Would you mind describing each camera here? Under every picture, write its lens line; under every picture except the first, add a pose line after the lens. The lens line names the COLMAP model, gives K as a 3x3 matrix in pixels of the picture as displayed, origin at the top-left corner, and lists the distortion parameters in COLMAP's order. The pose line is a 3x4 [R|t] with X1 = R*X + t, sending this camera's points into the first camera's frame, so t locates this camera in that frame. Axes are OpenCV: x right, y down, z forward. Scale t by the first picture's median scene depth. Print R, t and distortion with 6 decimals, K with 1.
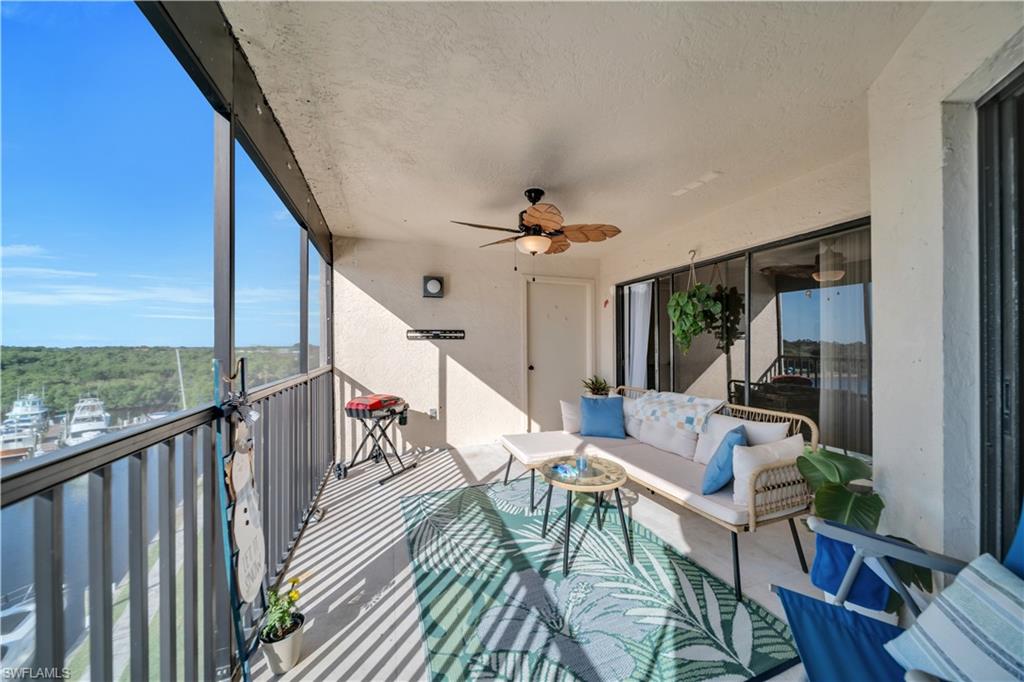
lens RADIAL K [[350.9, 0, 513.0], [0, 350.9, 346.3], [0, 0, 1]] dist [0.000400, -0.002332]
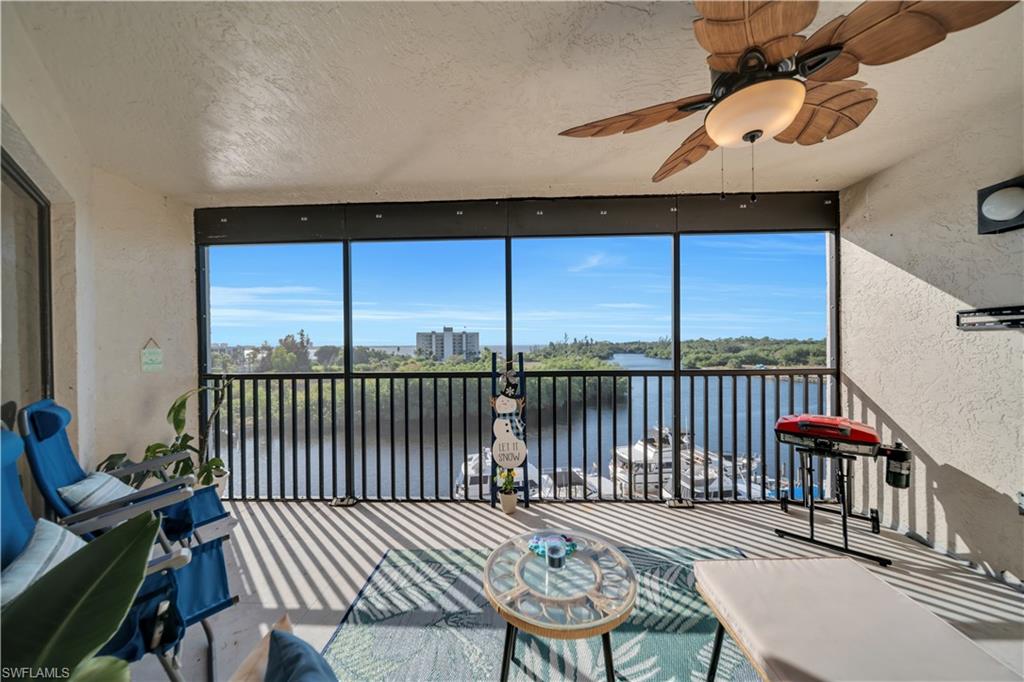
lens RADIAL K [[350.9, 0, 513.0], [0, 350.9, 346.3], [0, 0, 1]] dist [0.000400, -0.002332]
pose [[-0.362658, 0.014063, -0.931816, 0.562648], [0.009488, 0.999890, 0.011397, -0.011967], [0.931874, -0.004708, -0.362752, 0.860756]]
